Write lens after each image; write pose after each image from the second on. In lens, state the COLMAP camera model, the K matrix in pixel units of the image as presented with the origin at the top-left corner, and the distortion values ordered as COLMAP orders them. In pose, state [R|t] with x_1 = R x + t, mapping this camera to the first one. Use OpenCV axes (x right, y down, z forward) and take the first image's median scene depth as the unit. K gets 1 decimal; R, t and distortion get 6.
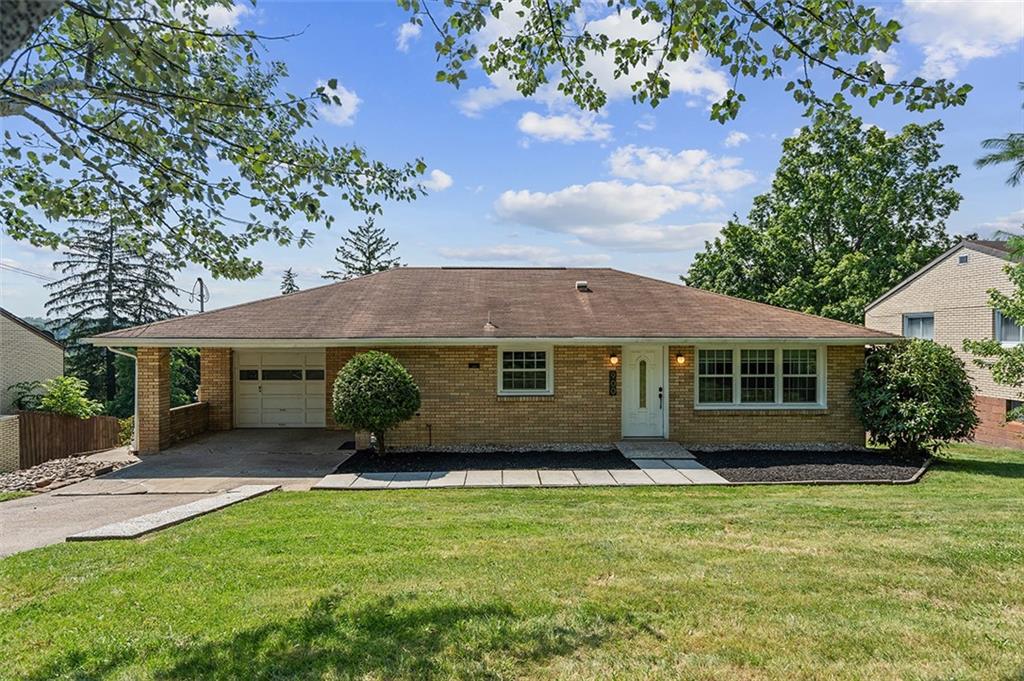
lens RADIAL K [[560.2, 0, 512.0], [0, 560.2, 340.5], [0, 0, 1]] dist [0.001253, 0.000076]
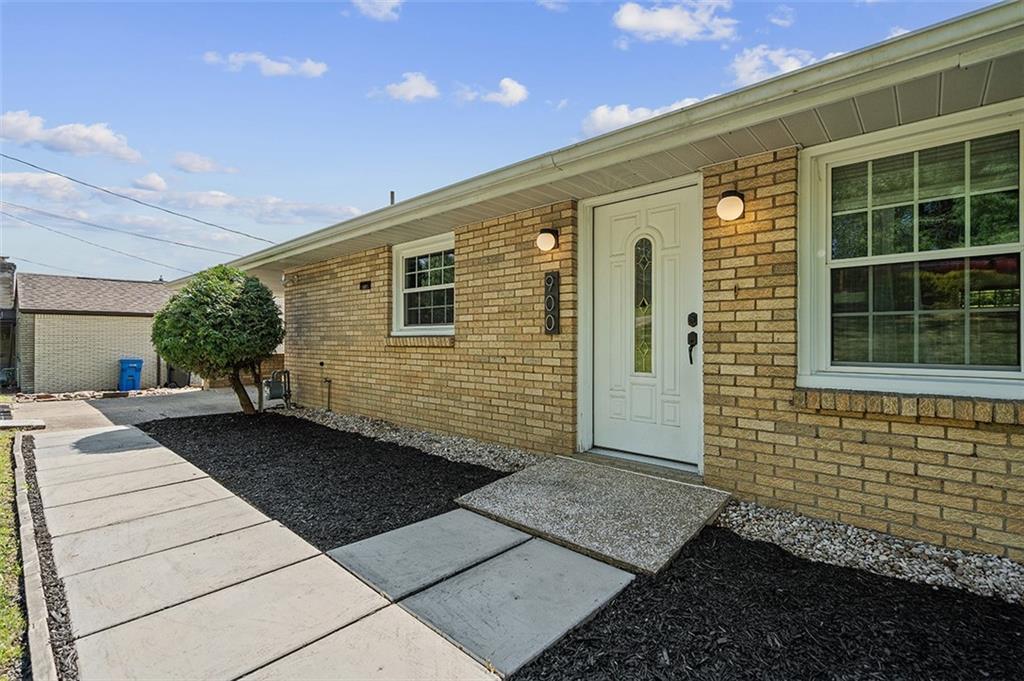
lens RADIAL K [[463.8, 0, 512.0], [0, 463.8, 340.5], [0, 0, 1]] dist [-0.001009, 0.000015]
pose [[0.719991, 0.002557, -0.693978, 0.380413], [-0.005072, 0.999986, -0.001578, 0.101687], [0.693965, 0.004656, 0.719994, 0.739112]]
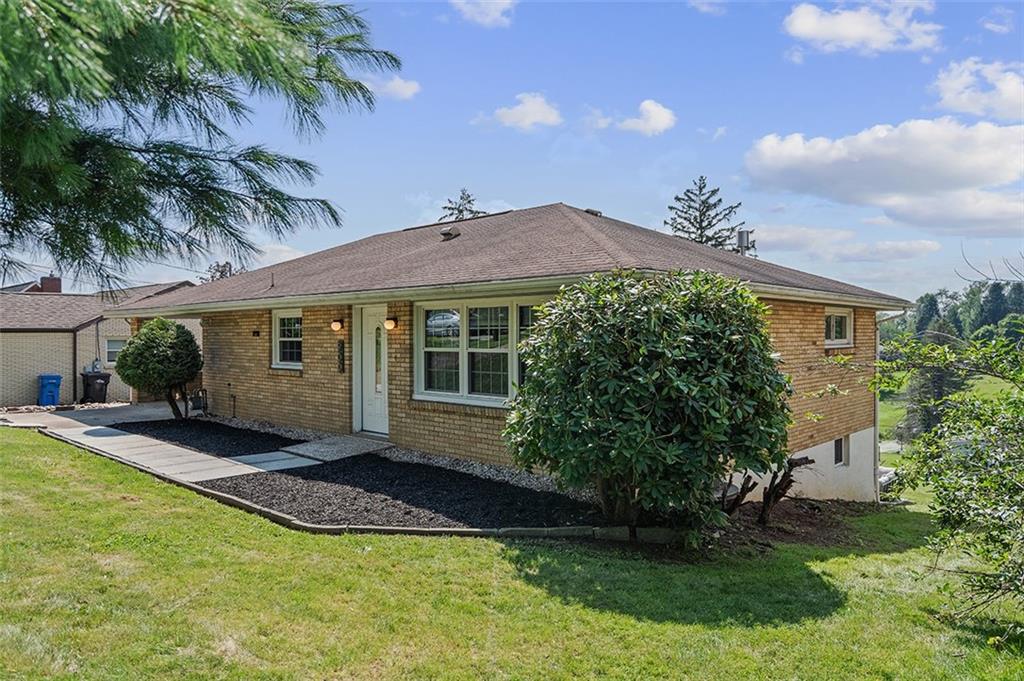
lens RADIAL K [[665.6, 0, 512.0], [0, 665.6, 340.5], [0, 0, 1]] dist [0.002564, -0.002459]
pose [[0.710077, 0.003614, -0.704115, 0.969152], [-0.000476, 0.999989, 0.004652, 0.049516], [0.704124, -0.002968, 0.710071, 0.515987]]
